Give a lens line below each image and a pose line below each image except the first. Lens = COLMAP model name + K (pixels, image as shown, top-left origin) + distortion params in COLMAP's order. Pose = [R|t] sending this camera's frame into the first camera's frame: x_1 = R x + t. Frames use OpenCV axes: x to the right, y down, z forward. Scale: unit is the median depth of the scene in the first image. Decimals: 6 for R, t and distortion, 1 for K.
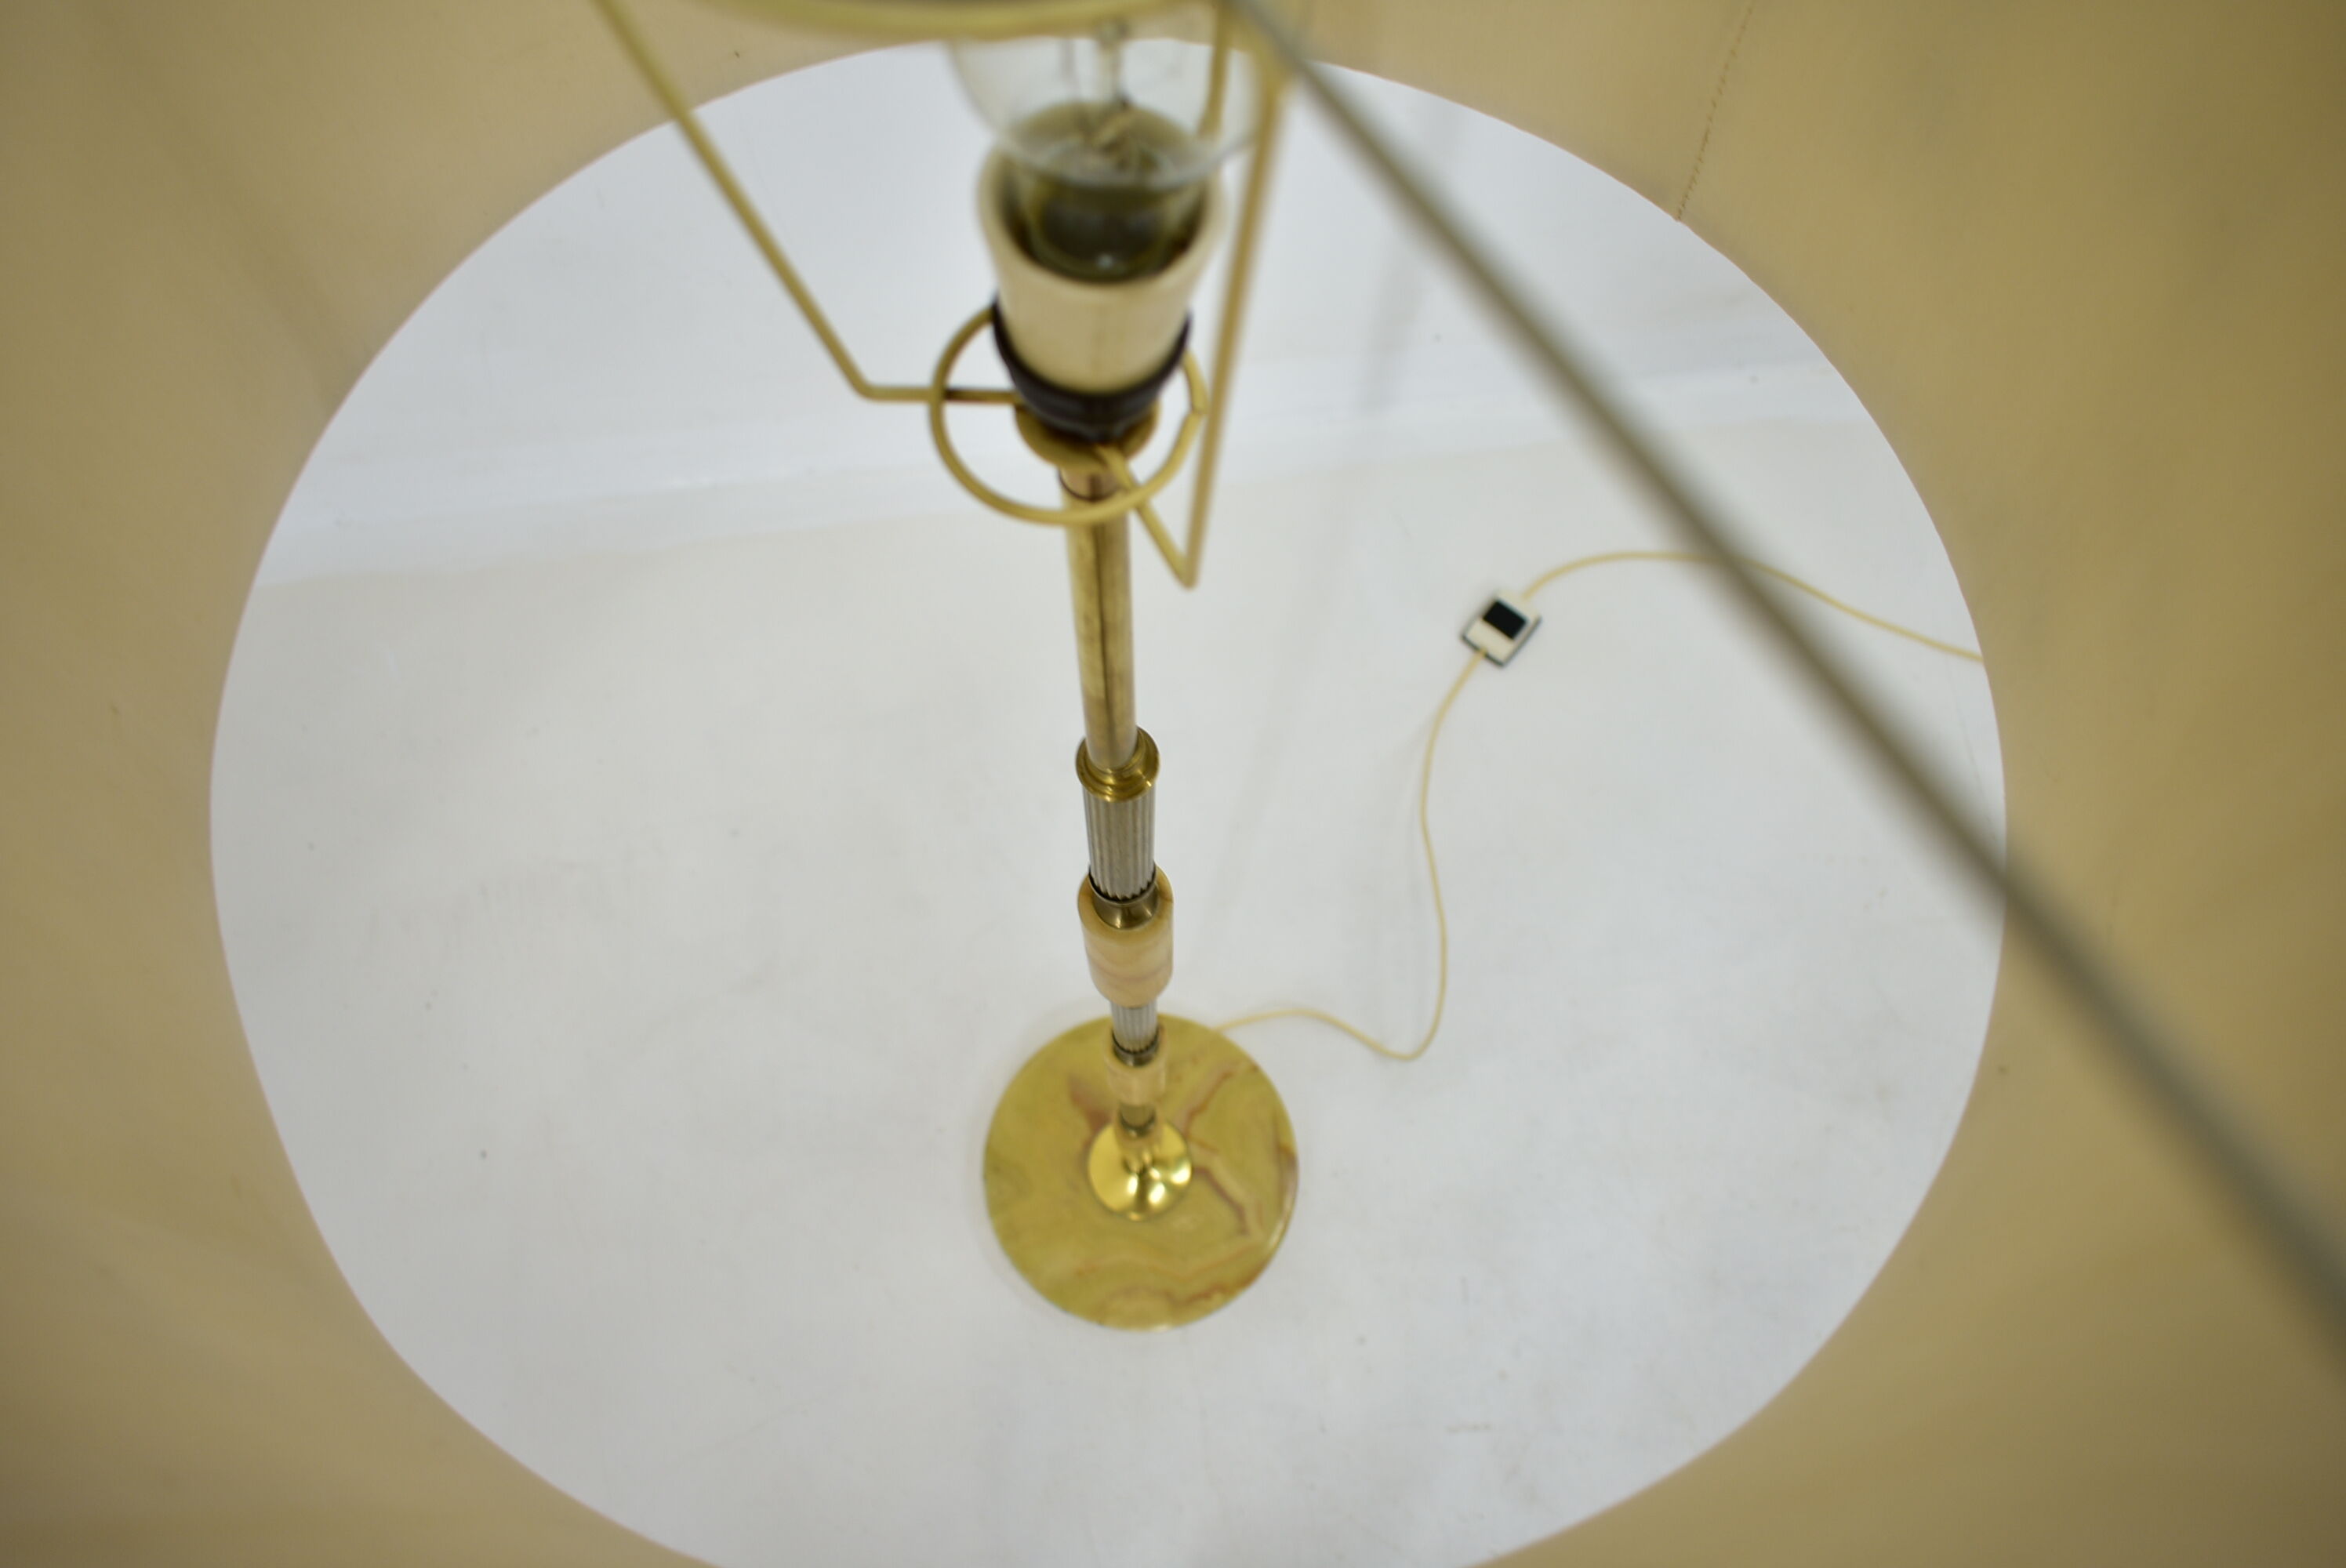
lens RADIAL K [[1786.6, 0, 1162.2], [0, 1786.6, 787.6], [0, 0, 1]] dist [-0.018888, 0.007713]
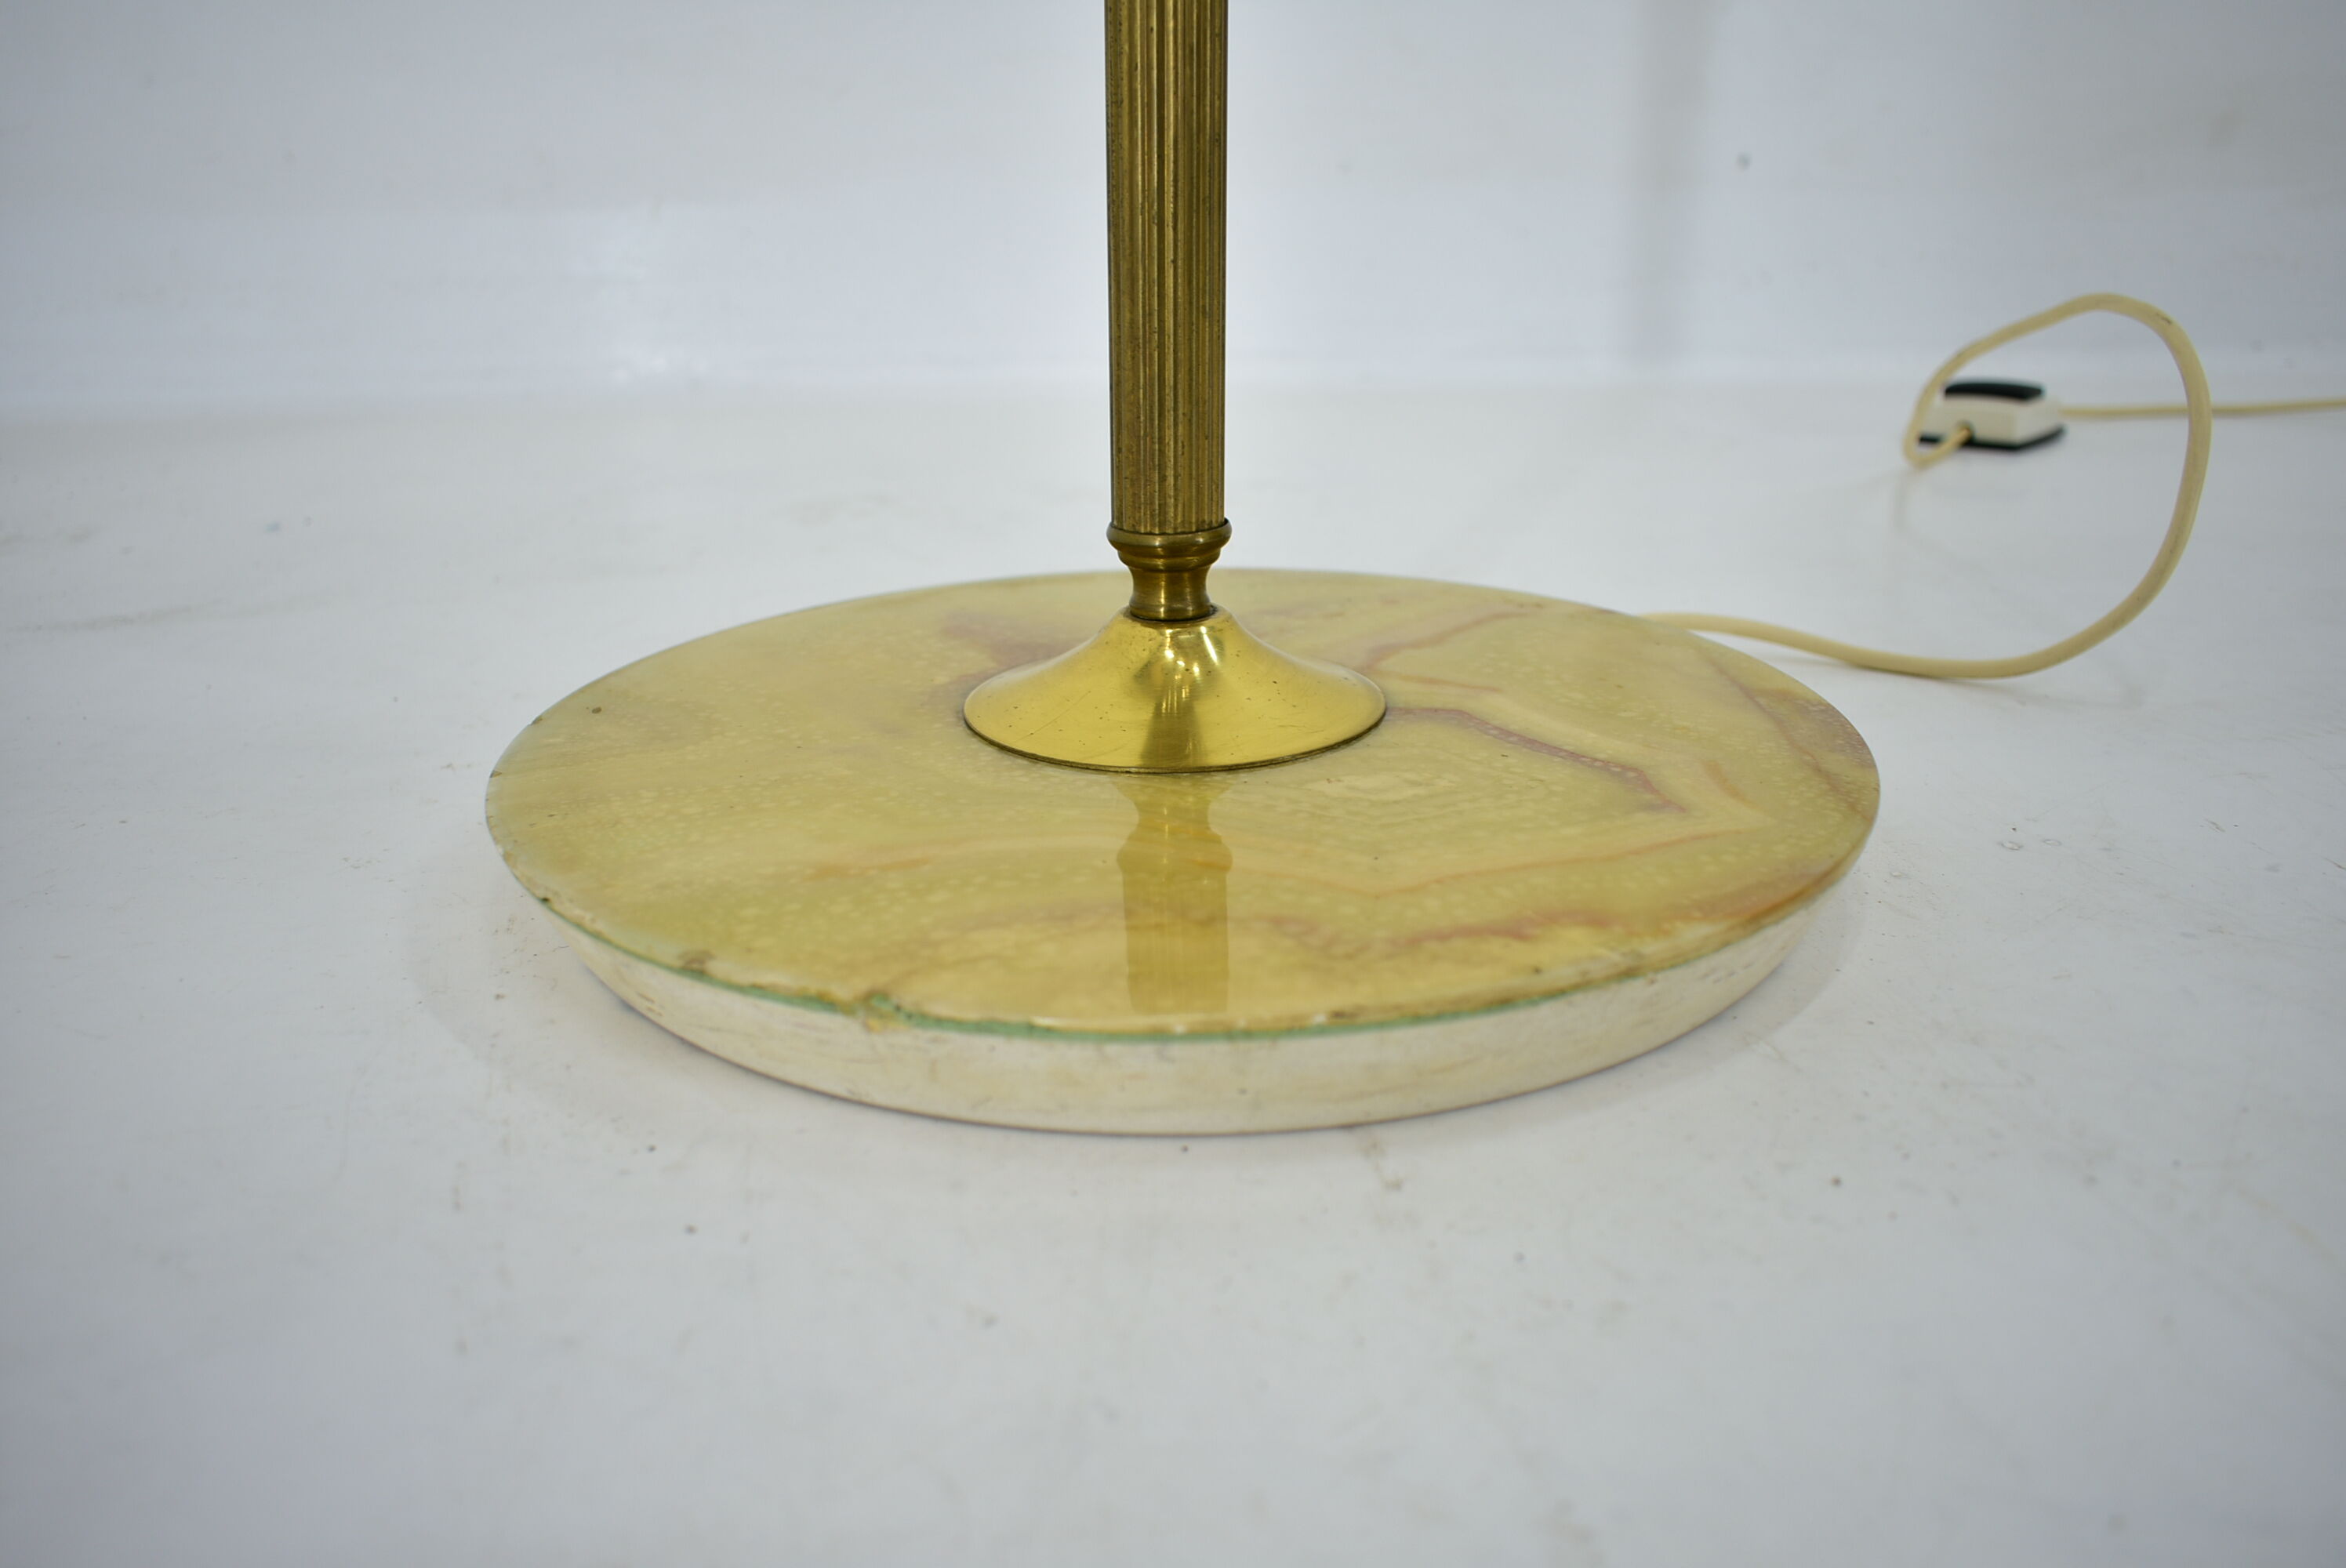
lens RADIAL K [[1786.6, 0, 1171.4], [0, 1786.6, 772.7], [0, 0, 1]] dist [-0.018888, 0.007713]
pose [[0.997089, -0.001613, -0.076223, 0.004987], [-0.059413, 0.610097, -0.790096, 0.411242], [0.047778, 0.792325, 0.608225, 0.867761]]
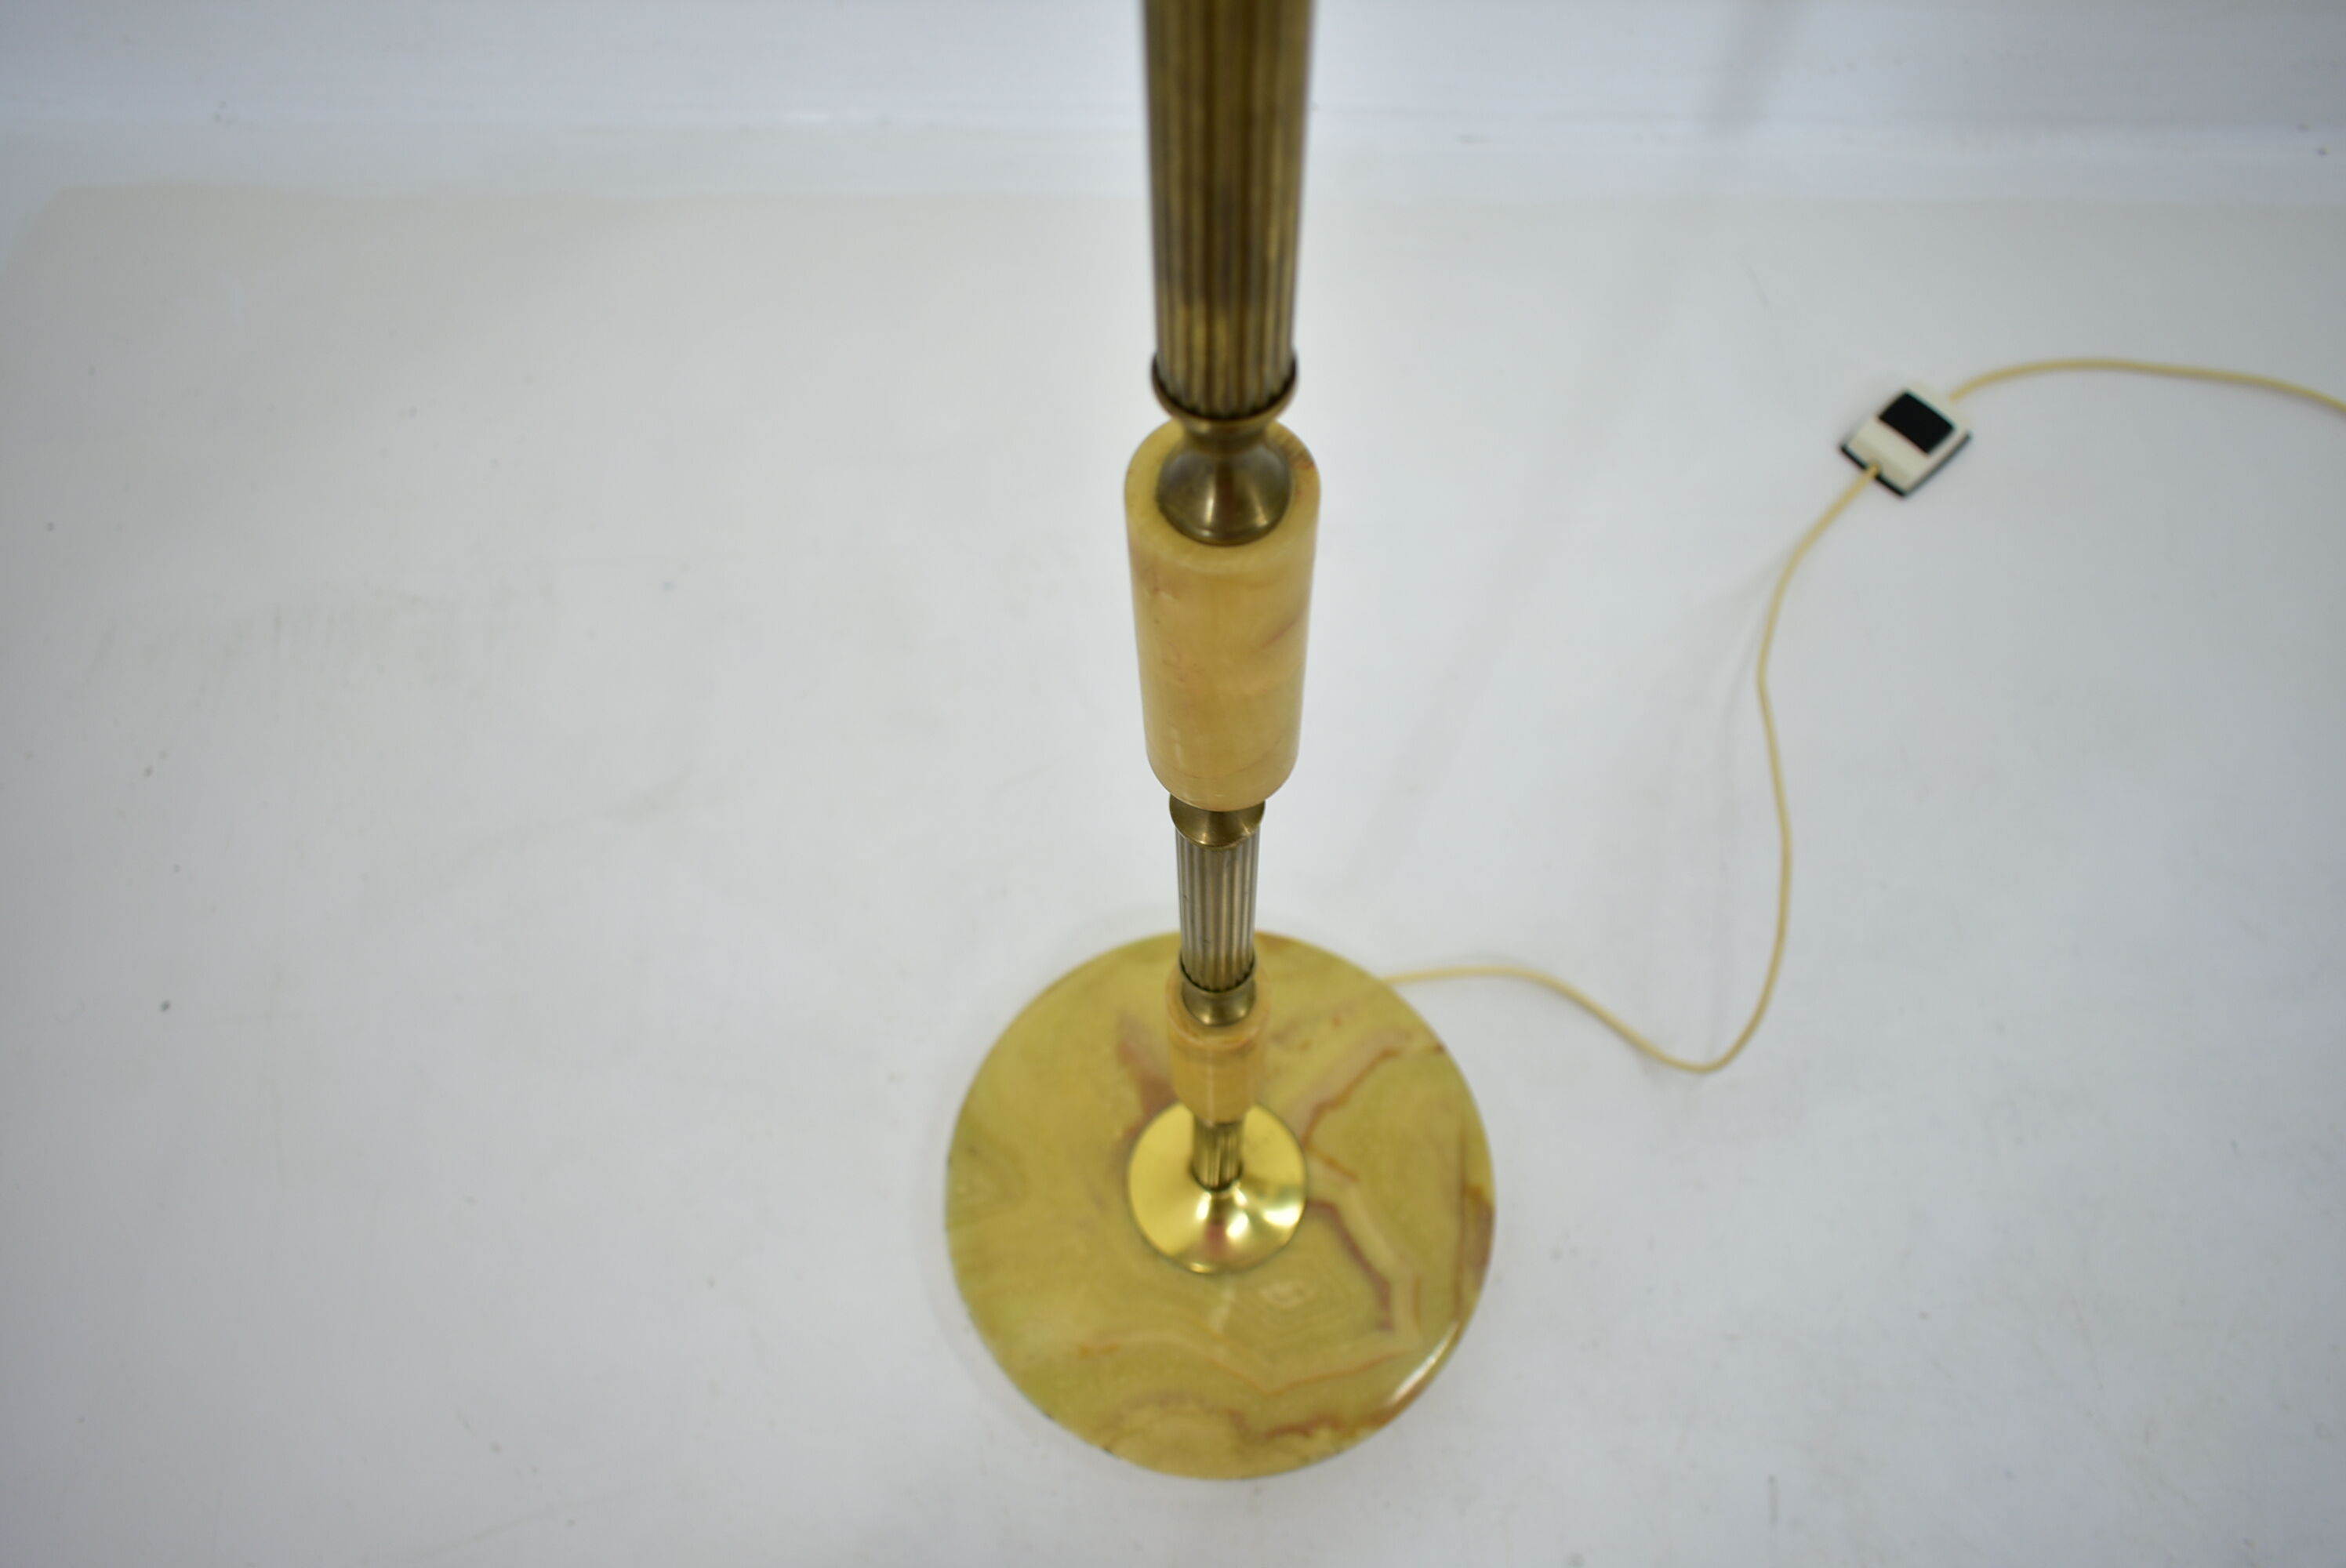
lens RADIAL K [[1786.6, 0, 1165.2], [0, 1786.6, 779.7], [0, 0, 1]] dist [-0.018888, 0.007713]
pose [[0.986688, 0.130216, -0.097421, 0.009767], [-0.140801, 0.983786, -0.111082, 0.151967], [0.081377, 0.123321, 0.989025, 0.420257]]
